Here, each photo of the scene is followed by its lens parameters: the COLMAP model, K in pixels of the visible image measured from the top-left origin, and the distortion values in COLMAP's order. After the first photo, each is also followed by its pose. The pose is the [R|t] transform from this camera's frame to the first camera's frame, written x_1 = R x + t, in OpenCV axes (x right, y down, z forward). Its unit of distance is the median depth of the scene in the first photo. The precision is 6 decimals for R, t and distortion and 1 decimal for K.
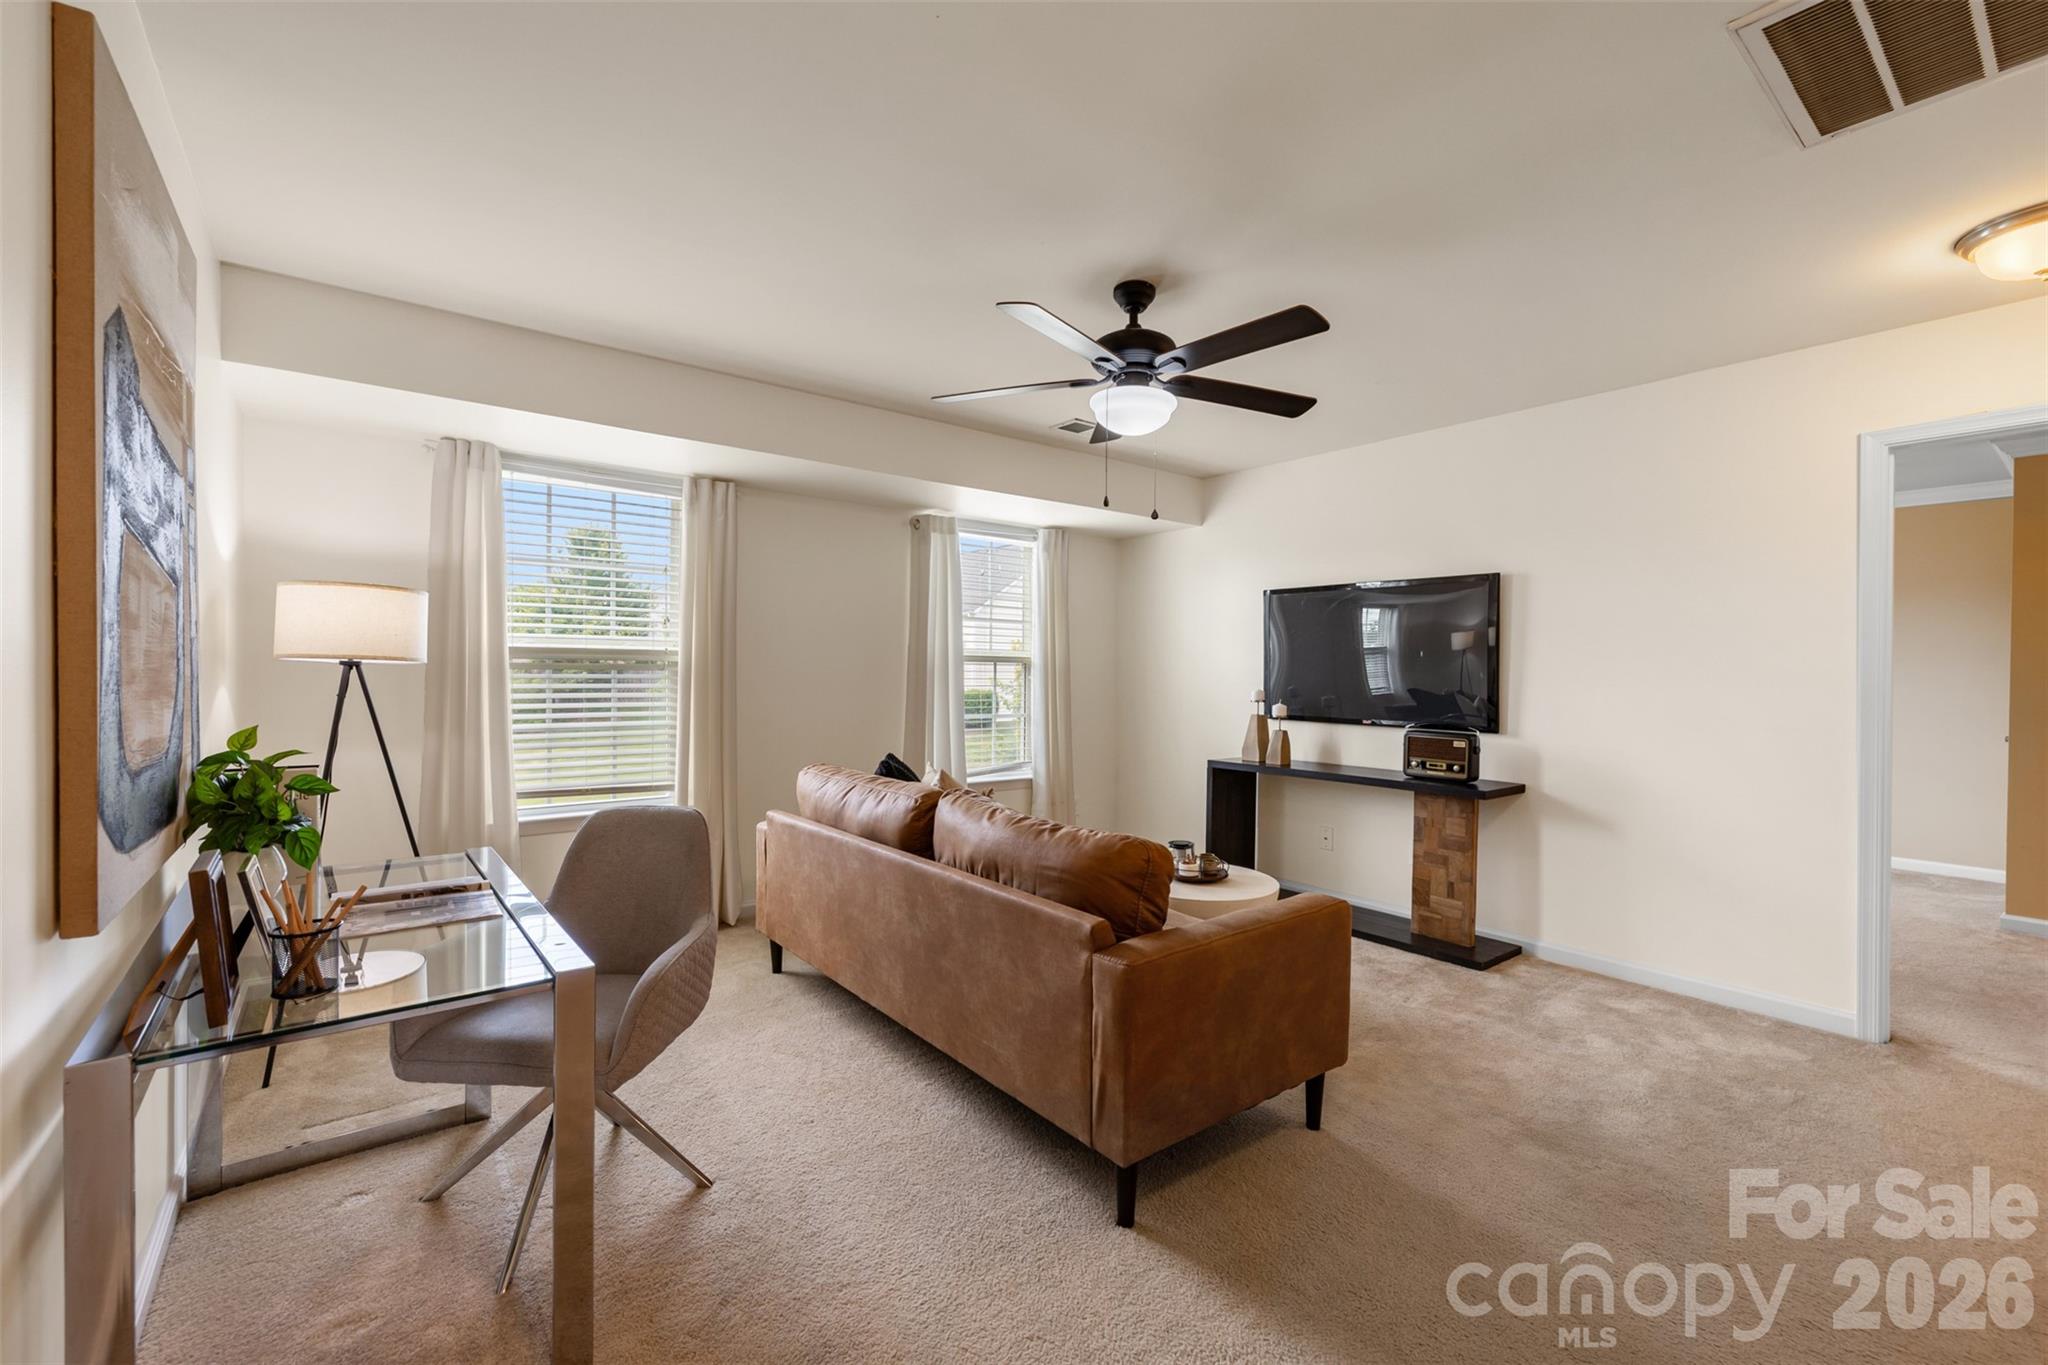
lens RADIAL K [[875.1, 0, 1014.4], [0, 875.1, 672.6], [0, 0, 1]] dist [-0.000148, -0.000066]
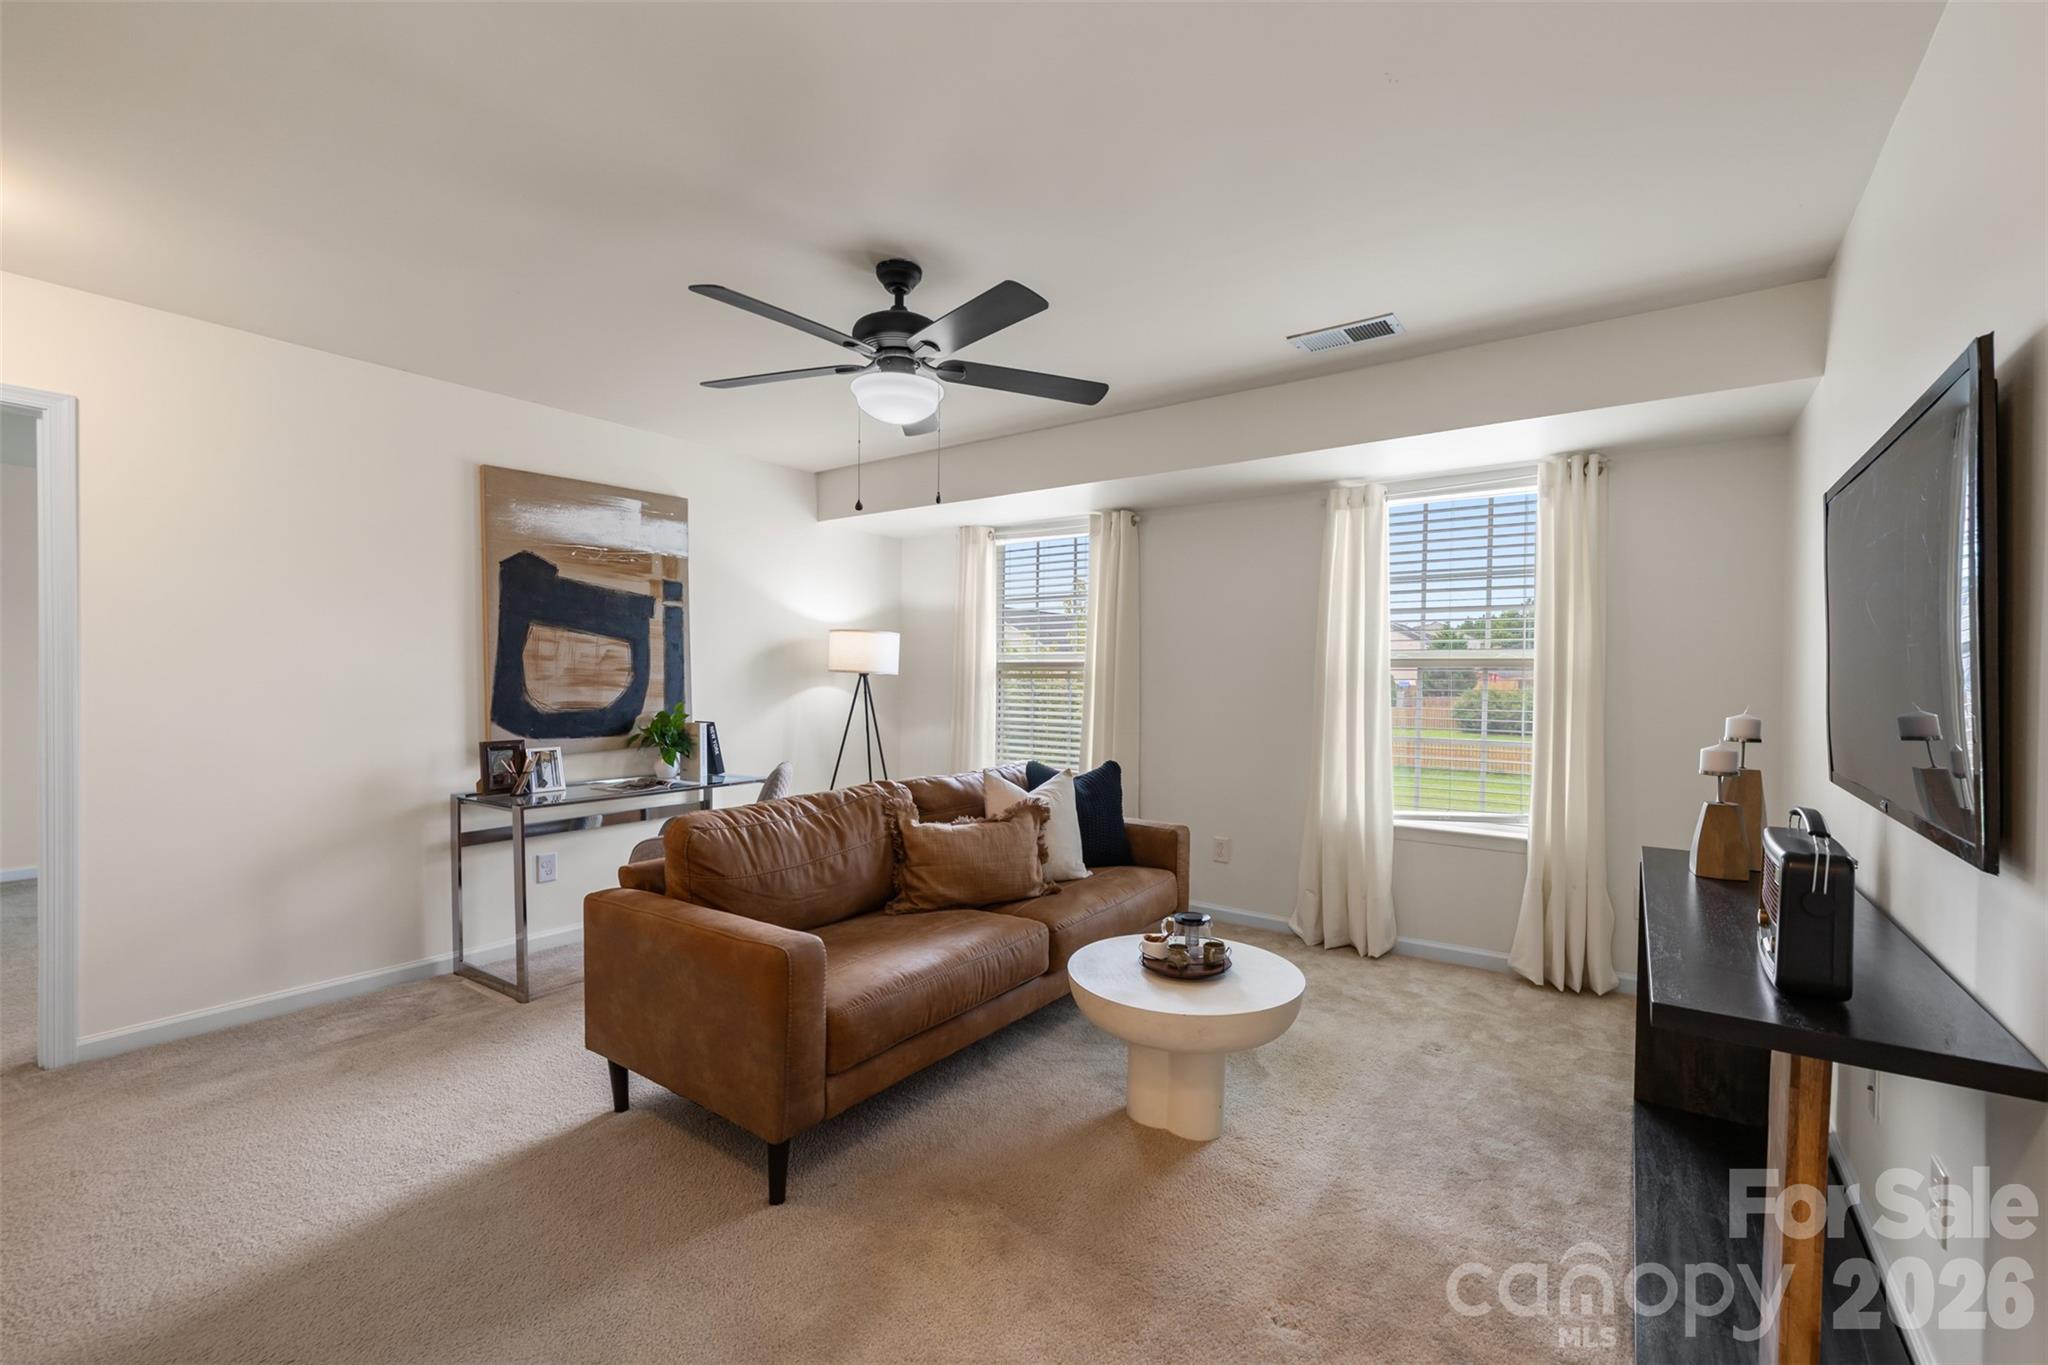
lens RADIAL K [[875.1, 0, 1014.4], [0, 875.1, 672.6], [0, 0, 1]] dist [-0.000148, -0.000066]
pose [[0.285035, -0.015108, -0.958398, 0.732270], [-0.002014, 0.999864, -0.016361, 0.006483], [0.958515, 0.006593, 0.284966, 0.588539]]
